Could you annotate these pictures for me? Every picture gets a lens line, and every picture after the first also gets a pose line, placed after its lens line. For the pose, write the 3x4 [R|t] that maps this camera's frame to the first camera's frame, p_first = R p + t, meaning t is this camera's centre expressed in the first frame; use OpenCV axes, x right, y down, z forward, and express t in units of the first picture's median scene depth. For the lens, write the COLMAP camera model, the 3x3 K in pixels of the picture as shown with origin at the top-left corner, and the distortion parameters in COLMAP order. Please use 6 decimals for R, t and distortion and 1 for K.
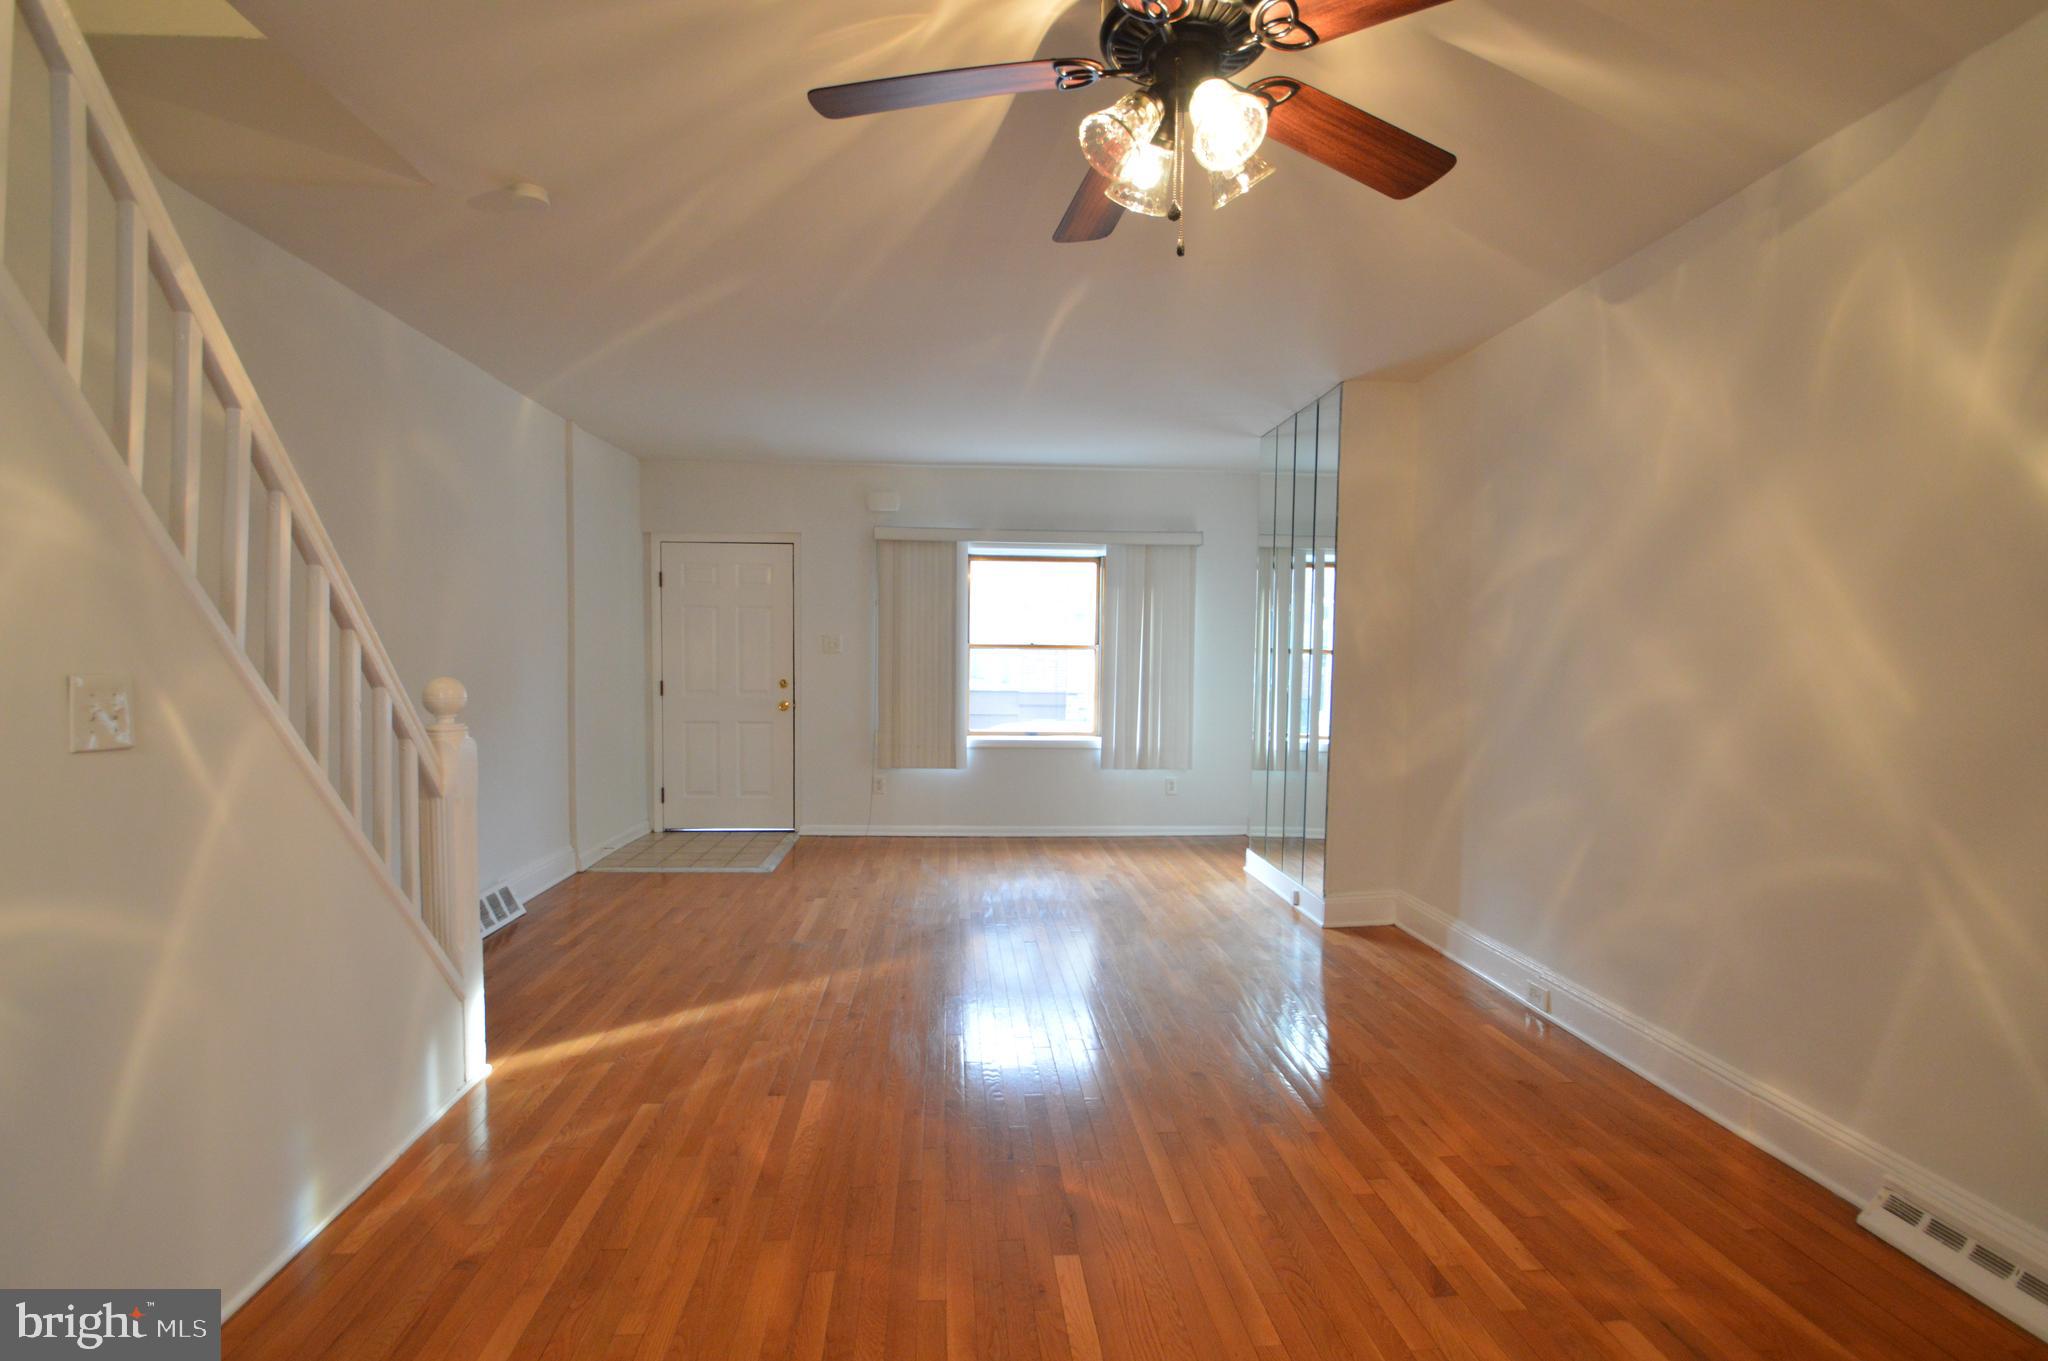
lens RADIAL K [[993.8, 0, 1013.9], [0, 993.8, 688.9], [0, 0, 1]] dist [-0.004632, -0.003404]
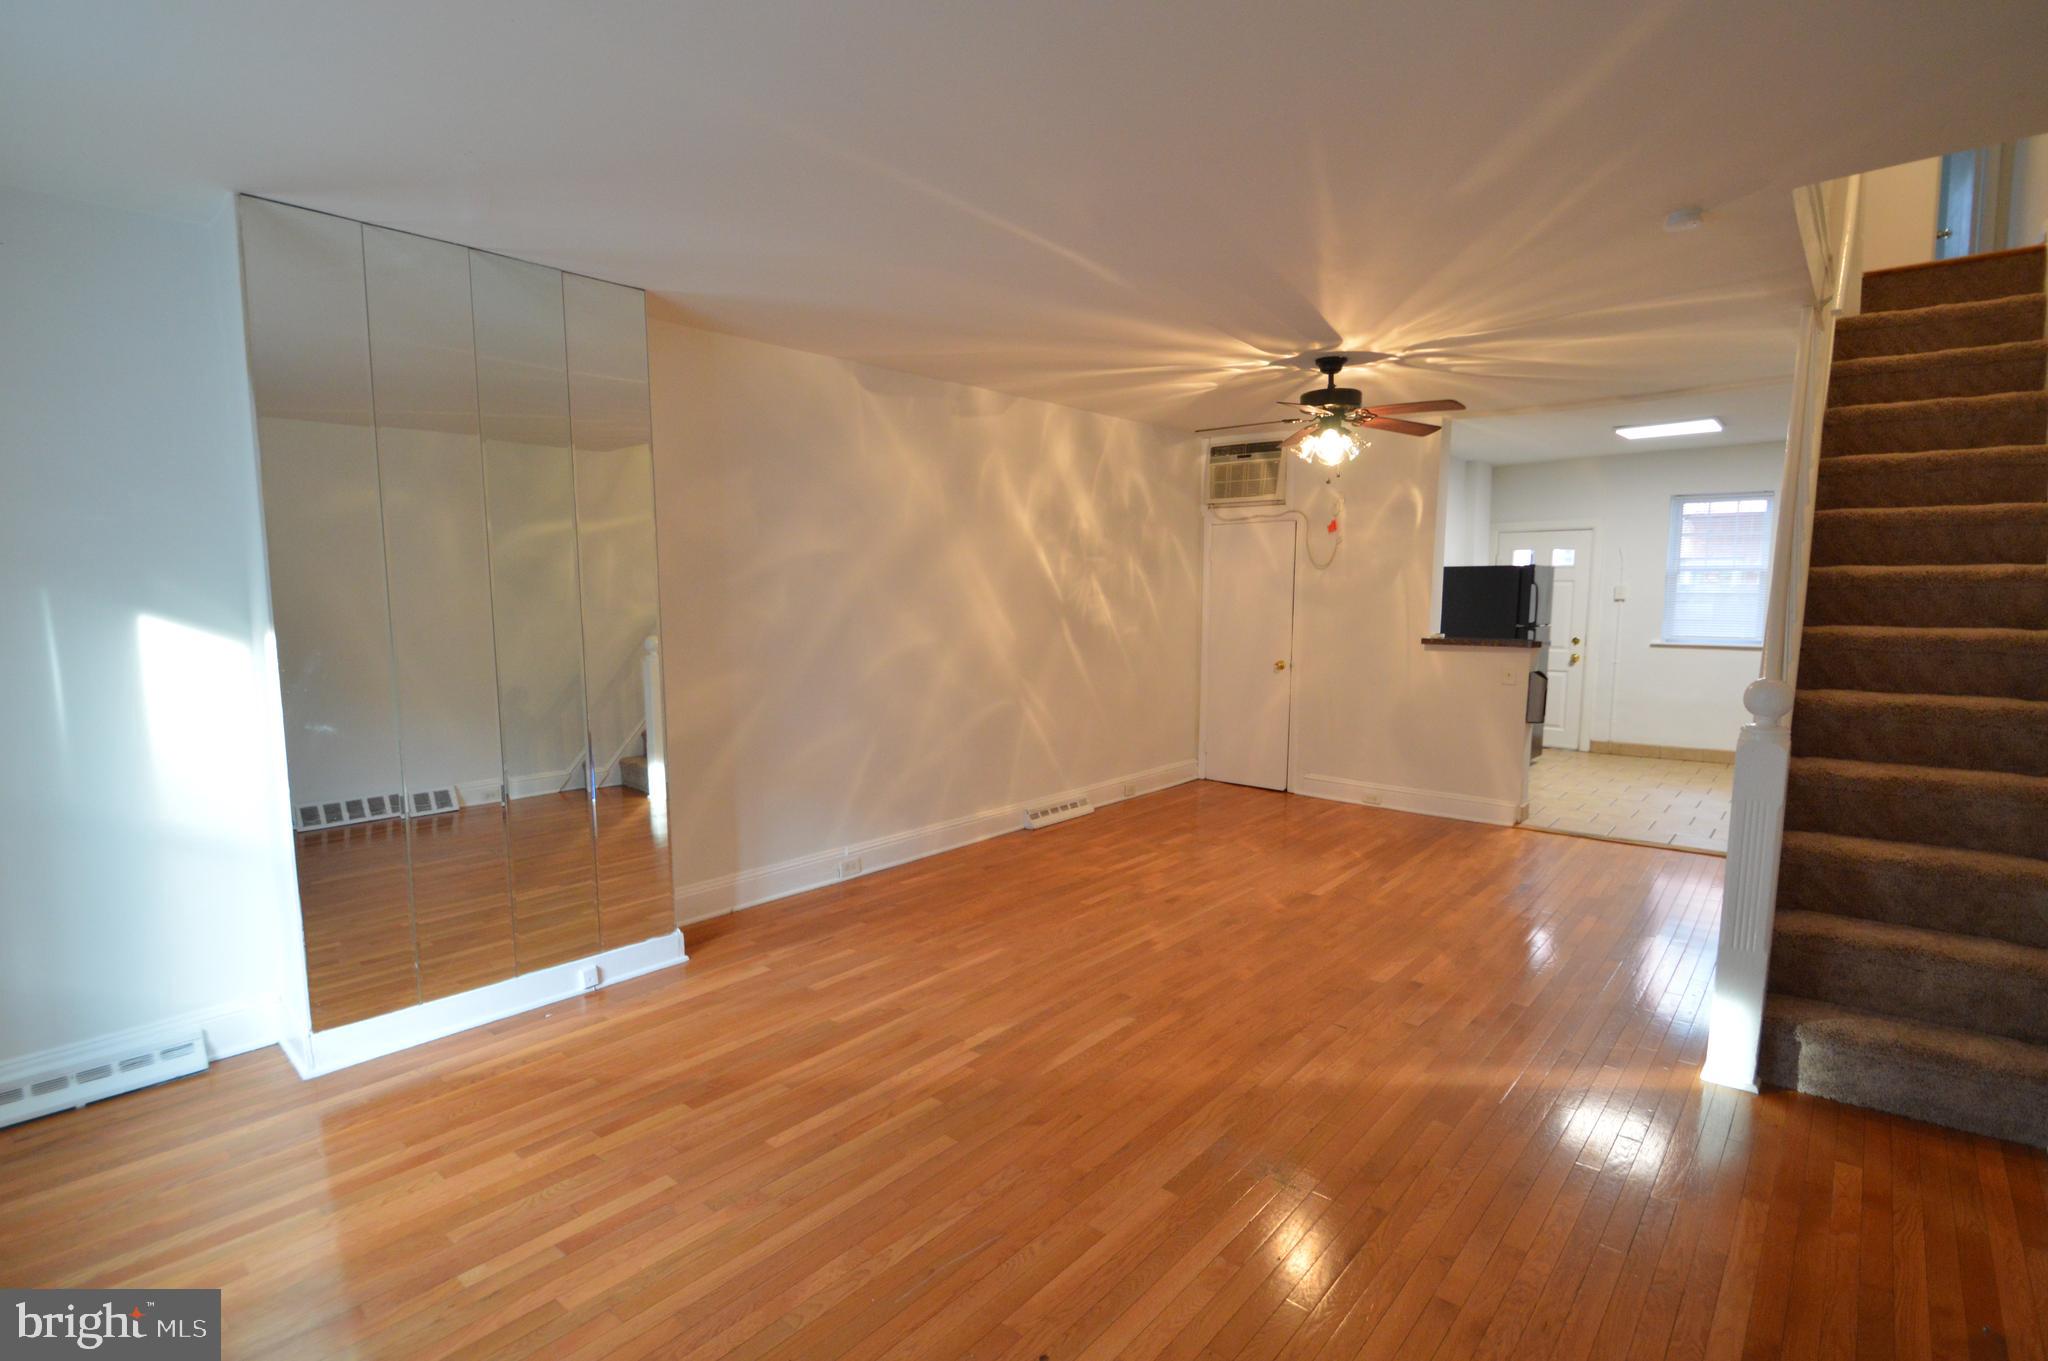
lens RADIAL K [[993.8, 0, 996.4], [0, 993.8, 700.3], [0, 0, 1]] dist [-0.004632, -0.003404]
pose [[-0.706051, -0.084976, 0.703044, -0.451096], [0.022162, 0.989637, 0.141873, -0.091692], [-0.707814, 0.115751, -0.696851, 1.388745]]
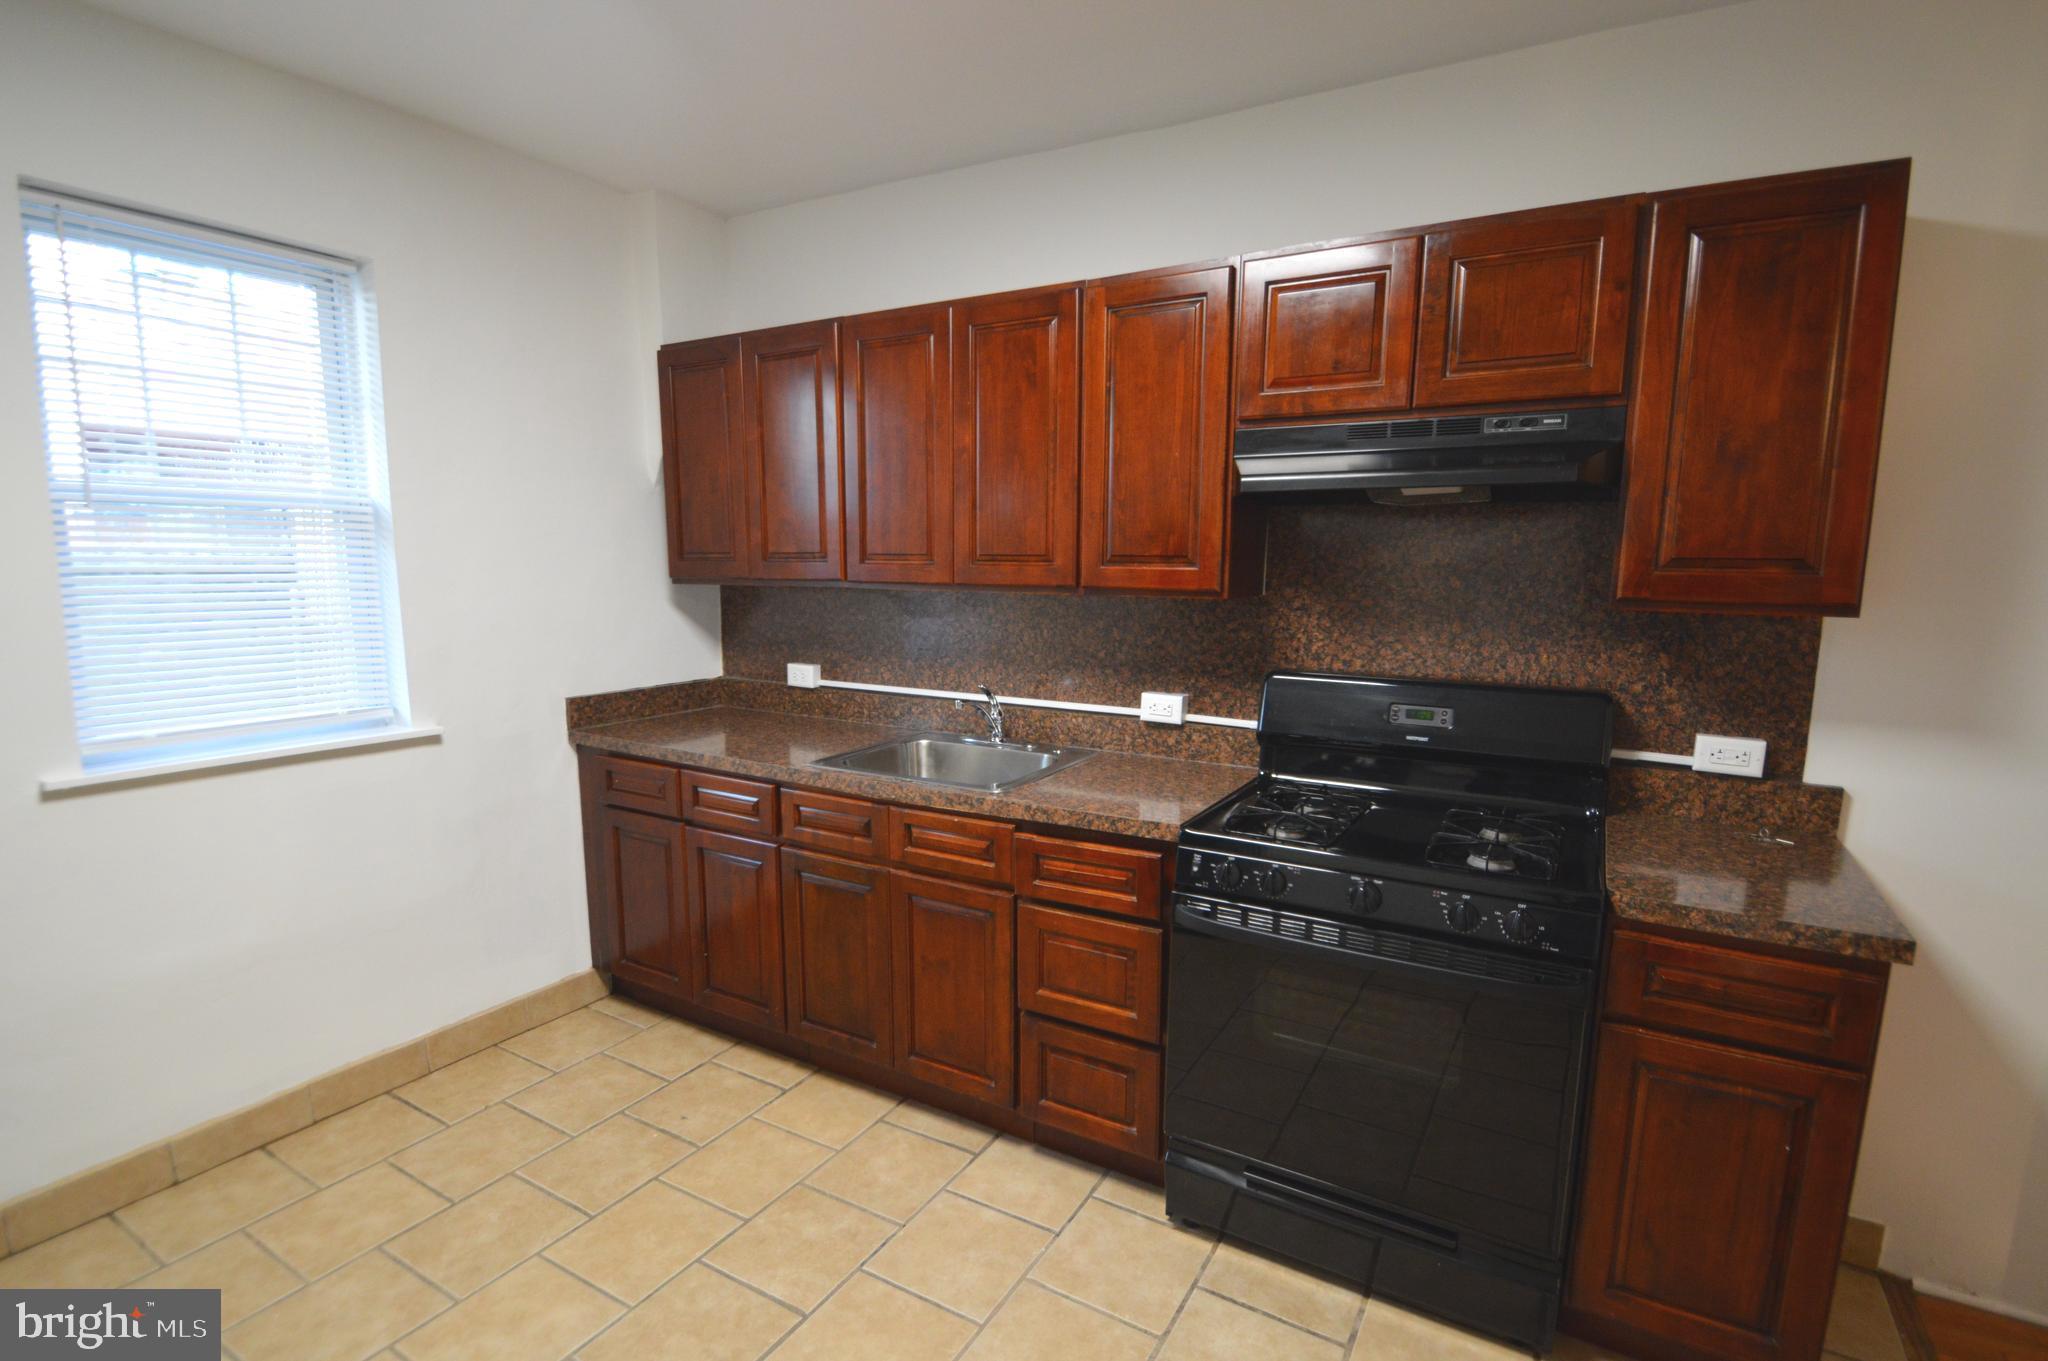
lens RADIAL K [[993.8, 0, 987.4], [0, 993.8, 704.1], [0, 0, 1]] dist [-0.004632, -0.003404]
pose [[-0.578527, 0.108329, -0.808438, 0.100738], [-0.040667, 0.986078, 0.161234, -0.037304], [0.814649, 0.126155, -0.566067, -0.149322]]
